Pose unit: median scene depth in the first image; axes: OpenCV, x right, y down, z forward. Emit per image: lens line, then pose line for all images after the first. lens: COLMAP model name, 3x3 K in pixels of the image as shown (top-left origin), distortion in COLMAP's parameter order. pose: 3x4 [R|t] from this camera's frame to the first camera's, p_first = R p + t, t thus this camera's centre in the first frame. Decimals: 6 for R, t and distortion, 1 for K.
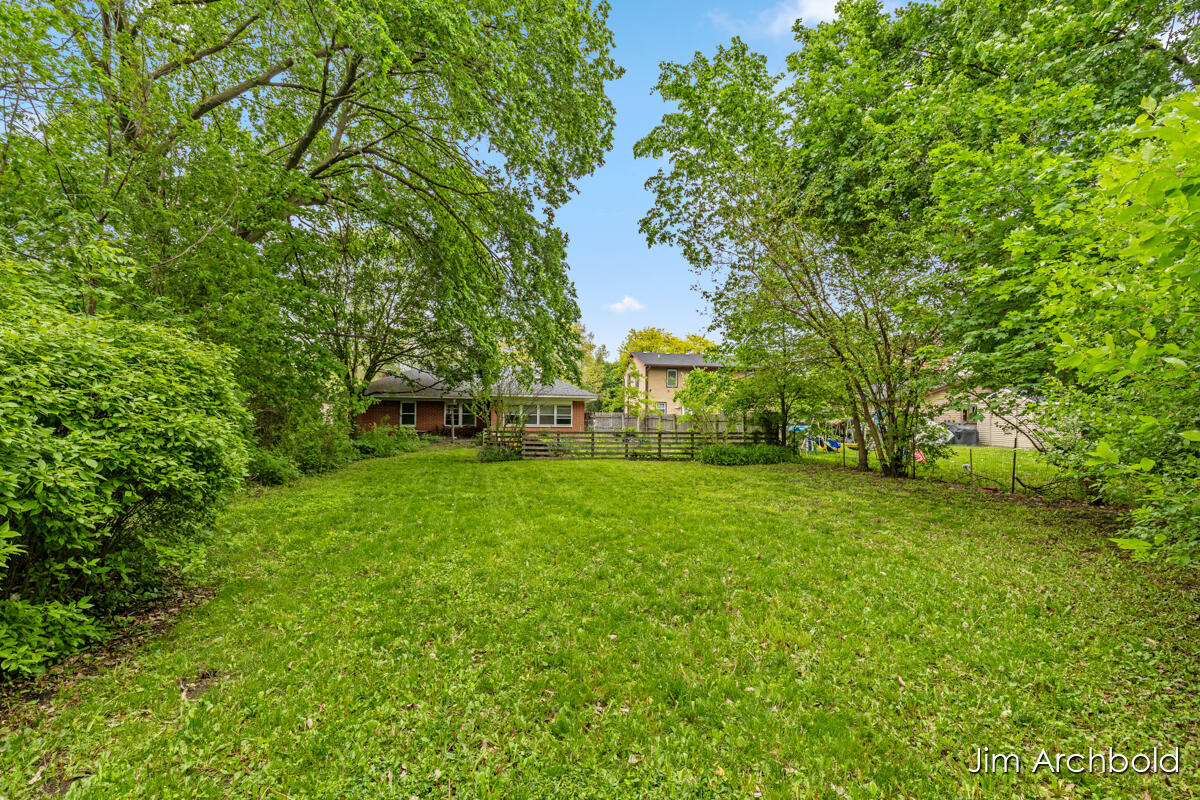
lens RADIAL K [[577.6, 0, 599.5], [0, 577.6, 403.9], [0, 0, 1]] dist [-0.004998, -0.000816]
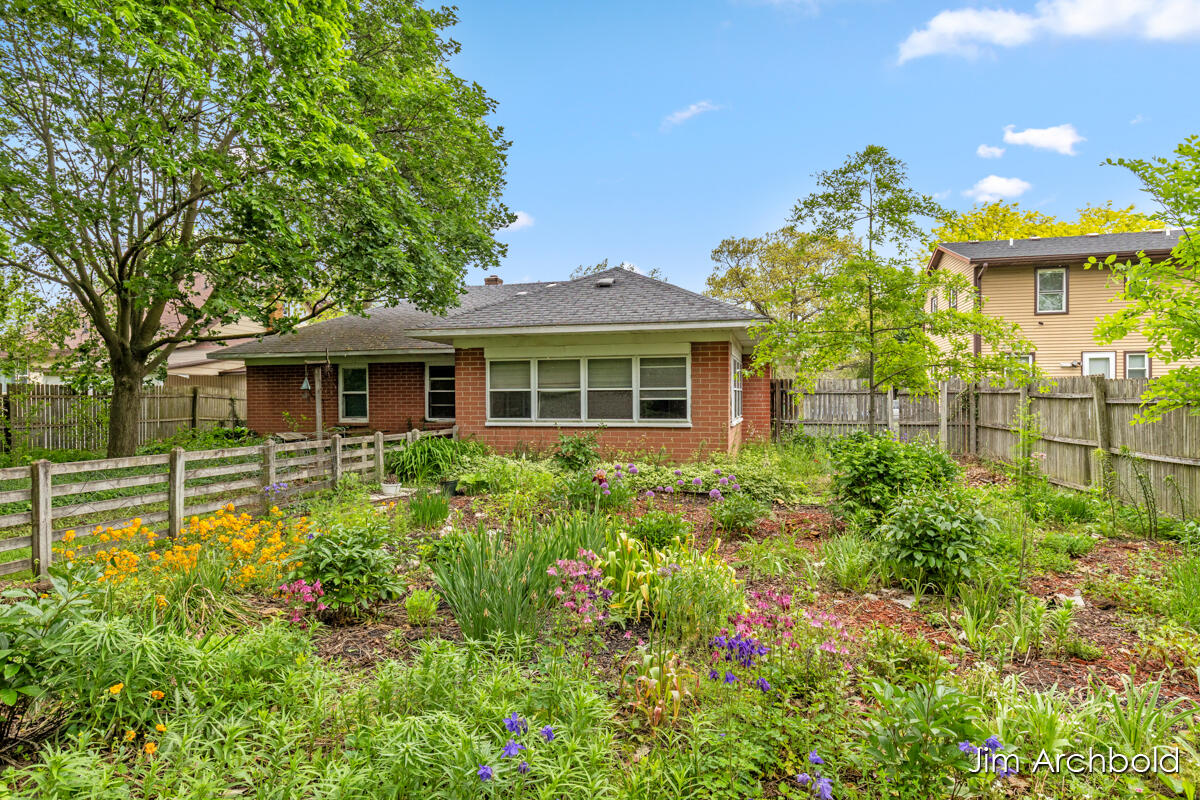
lens RADIAL K [[696.0, 0, 601.5], [0, 696.0, 402.9], [0, 0, 1]] dist [-0.001267, -0.000126]
pose [[0.905605, -0.011136, -0.423977, 0.067402], [0.019677, 0.999682, 0.015772, 0.020605], [0.423666, -0.022626, 0.905536, 0.644956]]
